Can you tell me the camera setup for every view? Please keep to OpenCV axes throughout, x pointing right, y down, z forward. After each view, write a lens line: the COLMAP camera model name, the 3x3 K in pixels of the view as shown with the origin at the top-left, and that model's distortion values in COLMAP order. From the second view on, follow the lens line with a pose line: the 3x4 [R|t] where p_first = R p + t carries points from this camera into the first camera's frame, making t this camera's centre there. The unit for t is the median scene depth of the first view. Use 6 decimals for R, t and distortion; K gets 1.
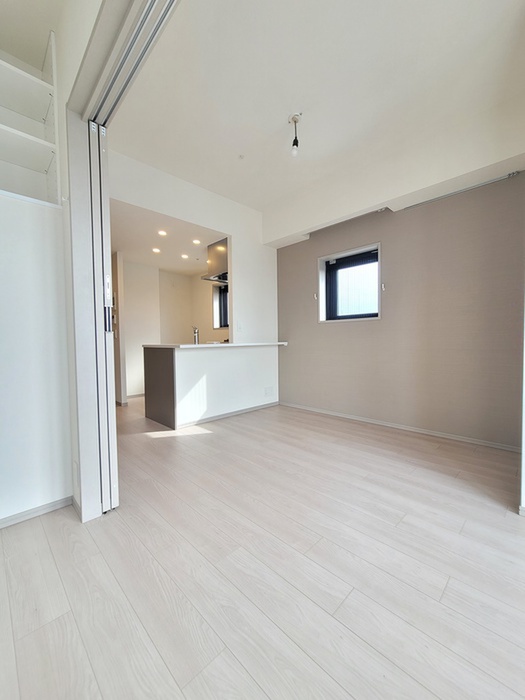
lens RADIAL K [[283.4, 0, 263.6], [0, 283.4, 348.9], [0, 0, 1]] dist [-0.001841, -0.000385]
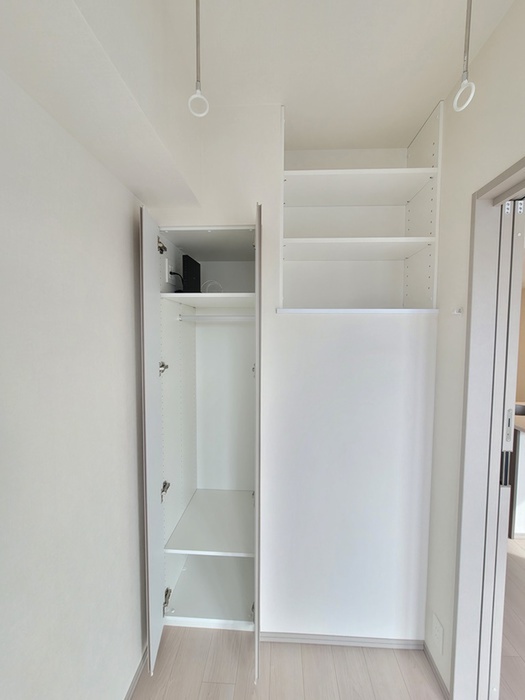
lens RADIAL K [[283.4, 0, 262.7], [0, 283.4, 350.9], [0, 0, 1]] dist [-0.001841, -0.000385]
pose [[0.673120, 0.056718, -0.737355, -0.448127], [-0.035436, 0.998383, 0.044447, -0.411076], [0.738683, -0.003789, 0.674042, 0.060301]]
